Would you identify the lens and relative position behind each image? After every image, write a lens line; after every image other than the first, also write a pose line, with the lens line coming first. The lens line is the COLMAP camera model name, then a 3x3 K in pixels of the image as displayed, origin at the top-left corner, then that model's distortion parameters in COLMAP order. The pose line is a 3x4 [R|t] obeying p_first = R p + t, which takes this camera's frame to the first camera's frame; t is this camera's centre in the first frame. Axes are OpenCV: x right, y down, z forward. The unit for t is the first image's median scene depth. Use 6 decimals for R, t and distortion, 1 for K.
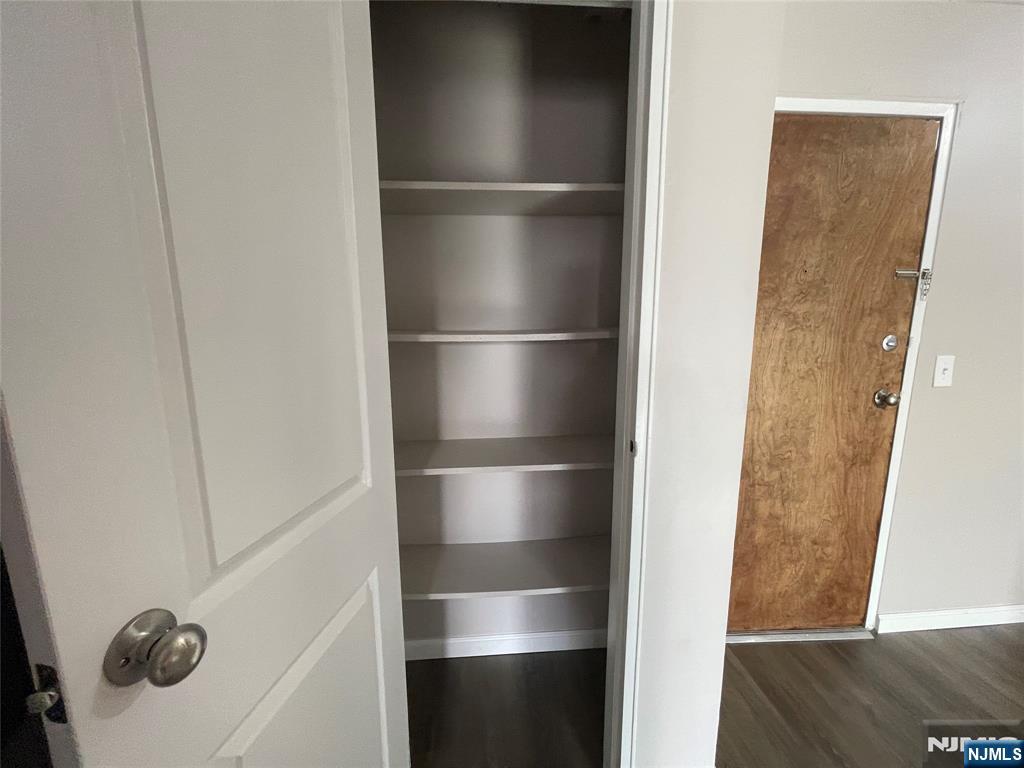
lens RADIAL K [[409.3, 0, 512.0], [0, 409.3, 376.4], [0, 0, 1]] dist [0.002657, 0.000477]
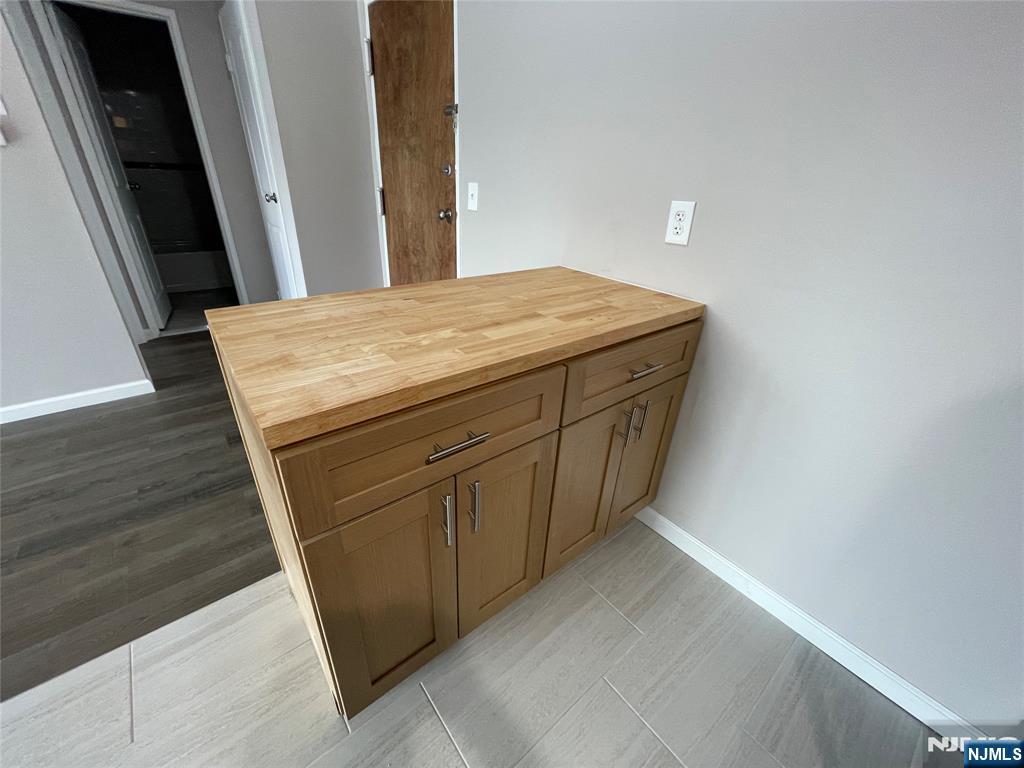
lens RADIAL K [[409.3, 0, 509.8], [0, 409.3, 387.5], [0, 0, 1]] dist [0.002657, 0.000477]
pose [[0.563934, 0.402788, -0.720930, 2.304138], [-0.192605, 0.913063, 0.359472, 0.048770], [0.803045, -0.063864, 0.592486, 0.324859]]
